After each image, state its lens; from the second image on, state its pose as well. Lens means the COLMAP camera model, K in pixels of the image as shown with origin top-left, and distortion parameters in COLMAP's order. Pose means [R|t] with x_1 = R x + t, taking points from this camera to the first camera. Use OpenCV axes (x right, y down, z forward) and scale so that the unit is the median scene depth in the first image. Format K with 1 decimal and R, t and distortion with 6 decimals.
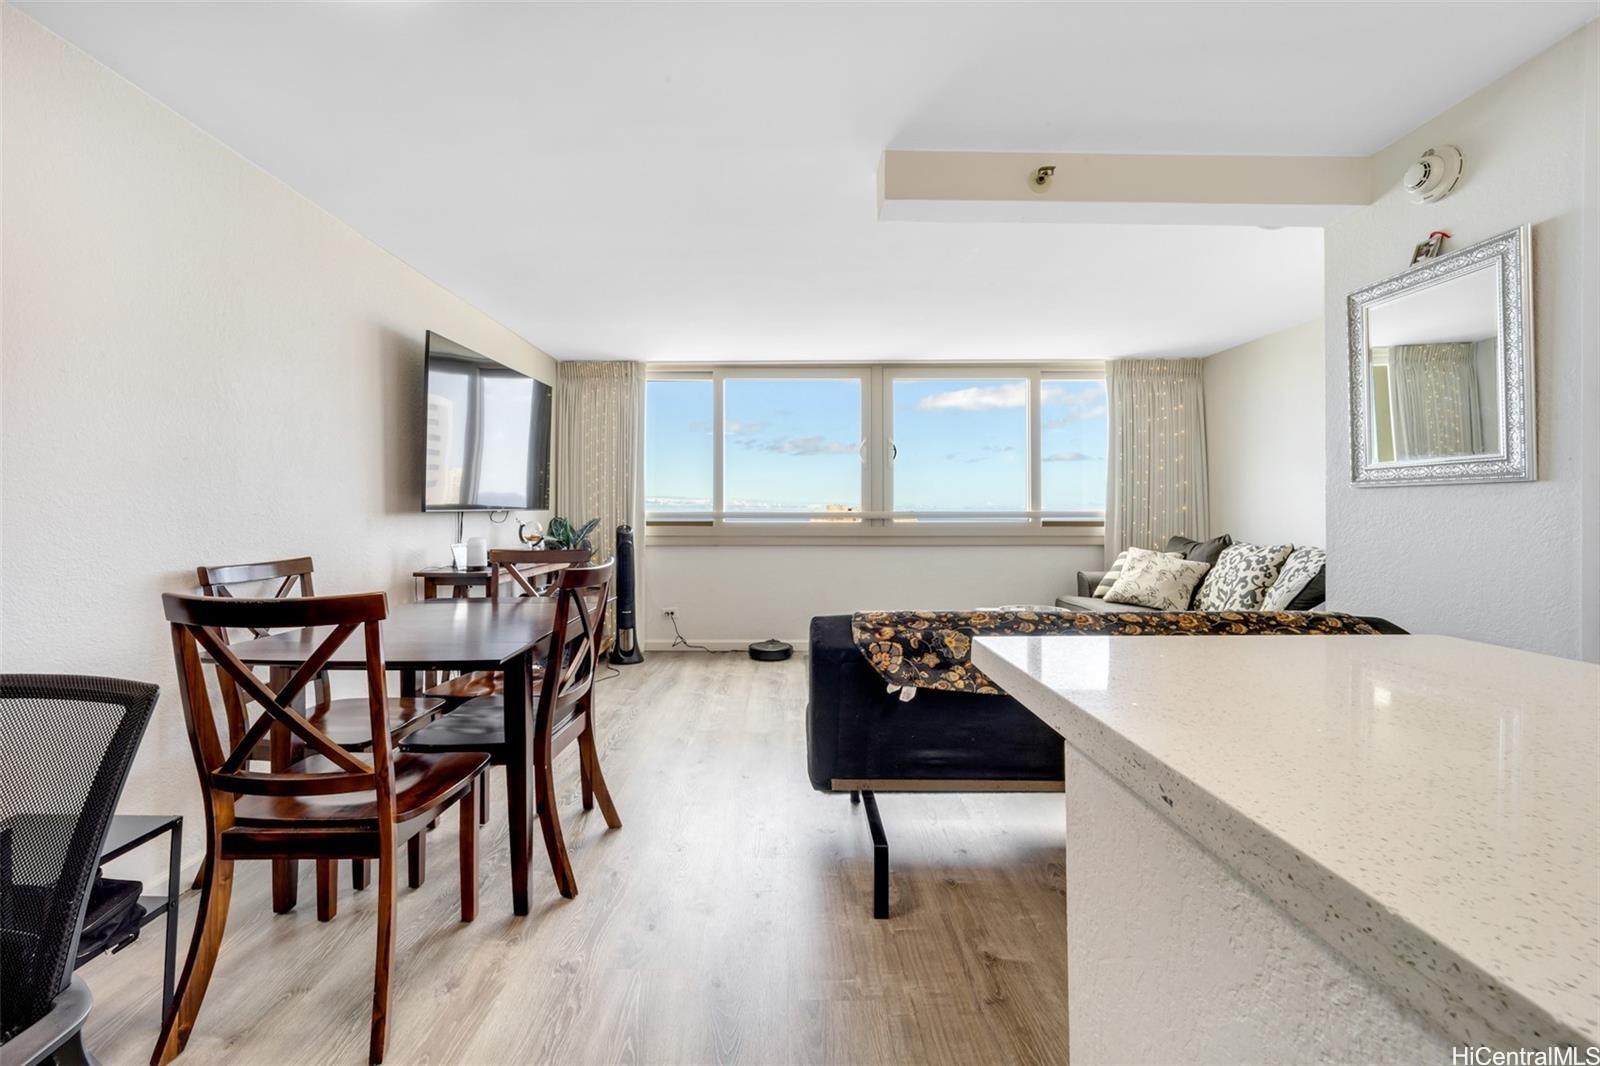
lens RADIAL K [[681.7, 0, 783.8], [0, 681.7, 521.1], [0, 0, 1]] dist [-0.007775, -0.000018]
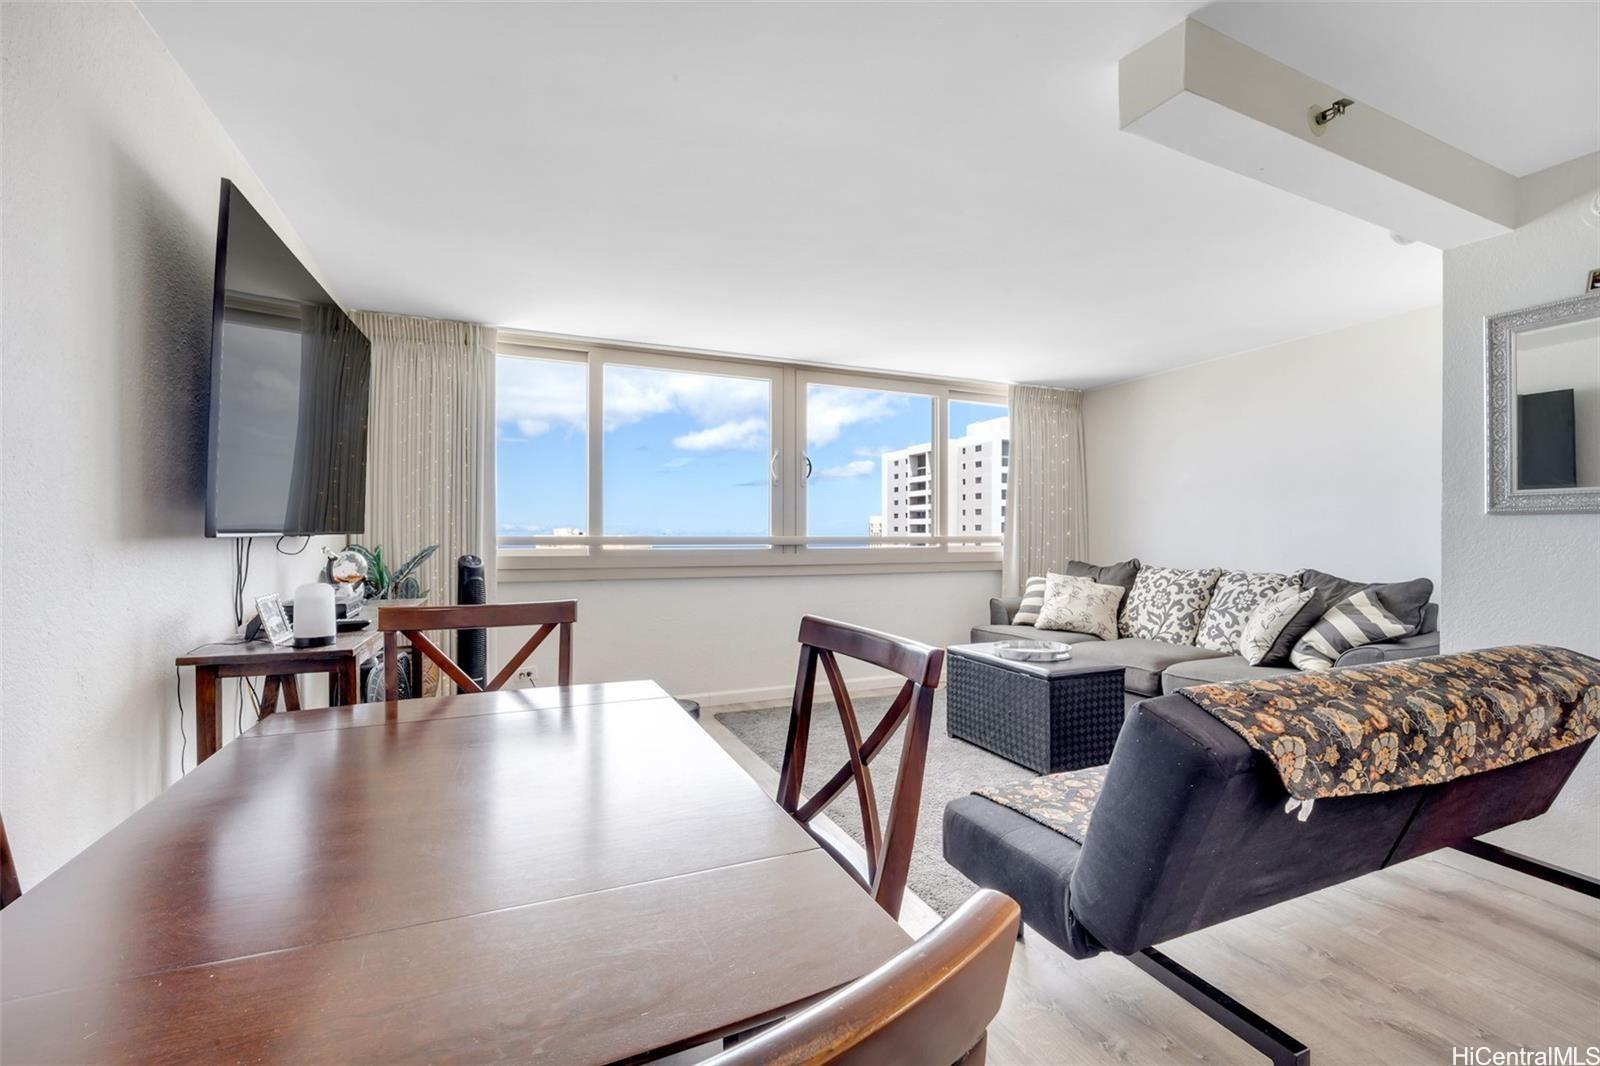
lens RADIAL K [[681.7, 0, 814.5], [0, 681.7, 538.8], [0, 0, 1]] dist [-0.007775, -0.000018]
pose [[0.910162, 0.000101, 0.414252, -0.258287], [0.003577, 0.999961, -0.008102, -0.004969], [-0.414236, 0.008856, 0.910126, 0.283933]]
